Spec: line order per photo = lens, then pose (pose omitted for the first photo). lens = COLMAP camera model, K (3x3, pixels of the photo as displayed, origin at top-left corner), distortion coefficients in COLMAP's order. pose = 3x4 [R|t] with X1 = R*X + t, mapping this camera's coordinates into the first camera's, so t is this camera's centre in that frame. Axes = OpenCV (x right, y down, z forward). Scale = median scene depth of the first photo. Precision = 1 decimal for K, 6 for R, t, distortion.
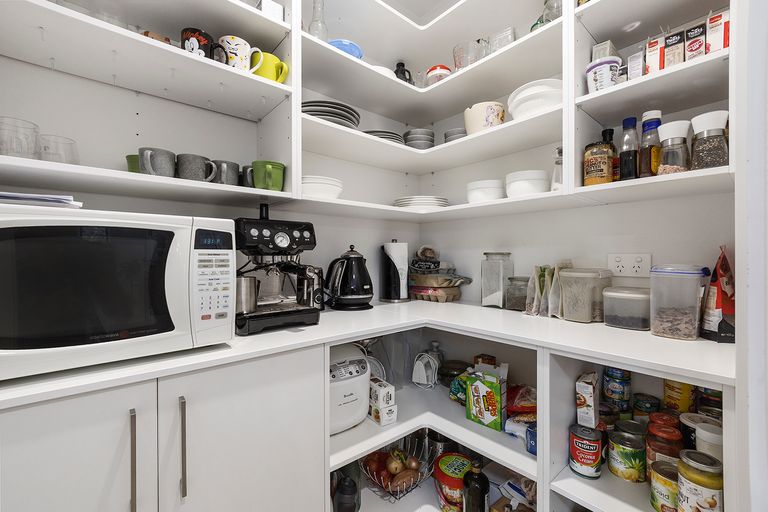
lens RADIAL K [[329.8, 0, 387.4], [0, 329.8, 256.3], [0, 0, 1]] dist [0.000602, 0.000094]
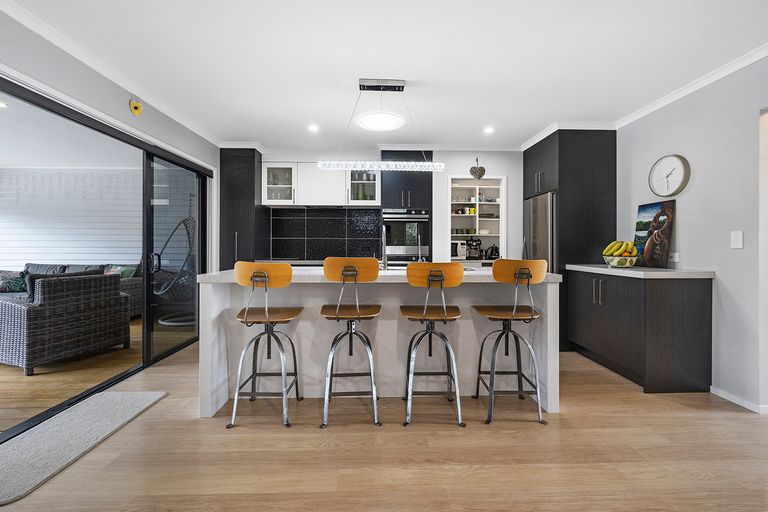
lens RADIAL K [[329.8, 0, 383.0], [0, 329.8, 249.7], [0, 0, 1]] dist [0.000602, 0.000094]
pose [[0.770915, 0.003665, -0.636927, 1.944574], [-0.001298, 0.999990, 0.004183, 0.030876], [0.636936, -0.002398, 0.770913, -4.068314]]
